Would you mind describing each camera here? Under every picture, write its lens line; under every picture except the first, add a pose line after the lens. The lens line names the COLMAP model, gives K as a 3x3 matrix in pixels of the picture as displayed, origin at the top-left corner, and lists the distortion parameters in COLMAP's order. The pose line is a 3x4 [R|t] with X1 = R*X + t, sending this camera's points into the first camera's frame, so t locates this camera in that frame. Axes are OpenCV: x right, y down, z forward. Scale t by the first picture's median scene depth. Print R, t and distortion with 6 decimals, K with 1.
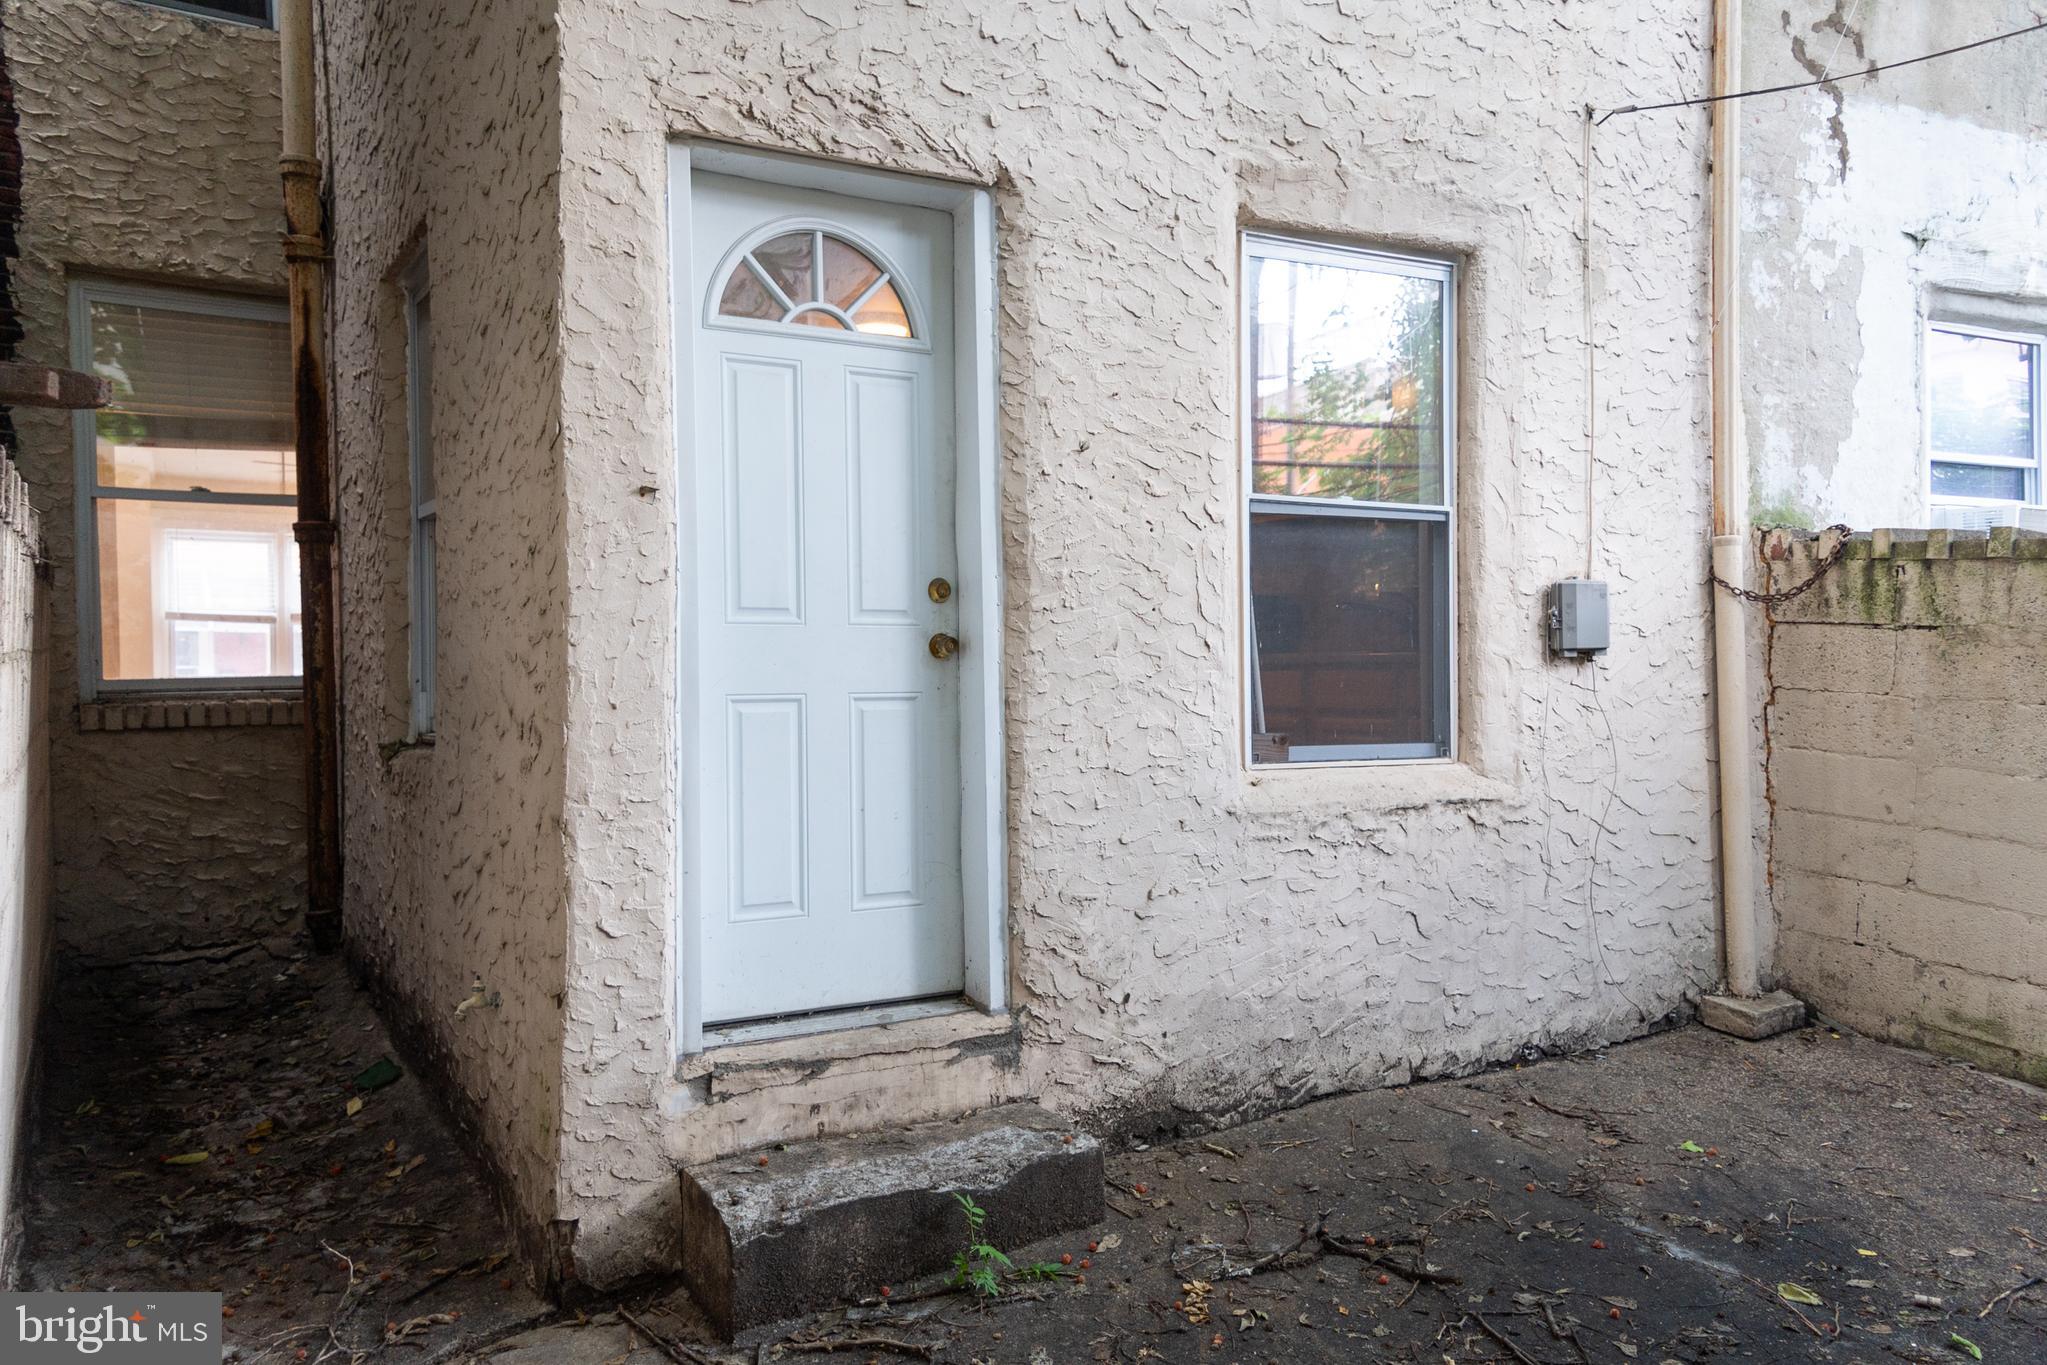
lens RADIAL K [[1590.3, 0, 1023.5], [0, 1590.3, 682.5], [0, 0, 1]] dist [0.085244, 0.002725]
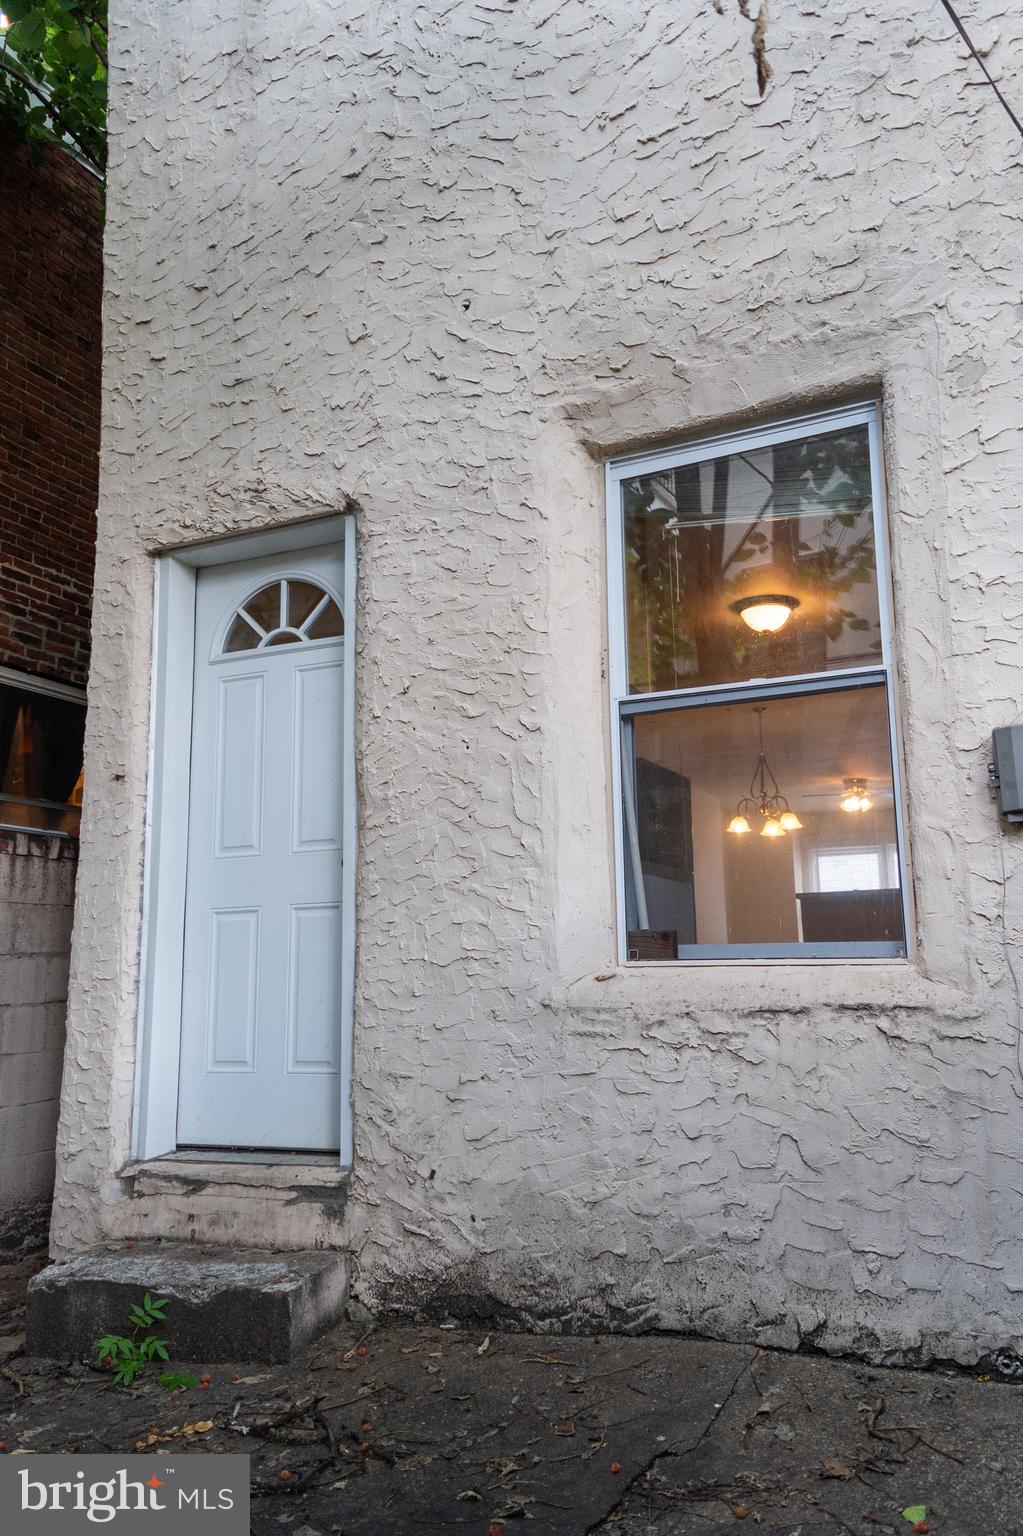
lens RADIAL K [[1241.1, 0, 511.5], [0, 1241.1, 768.0], [0, 0, 1]] dist [0.086884, 0.008686]
pose [[0.554039, -0.142845, -0.820144, 0.827084], [0.011352, 0.986374, -0.164129, 0.064465], [0.832413, 0.081624, 0.548111, 0.547429]]
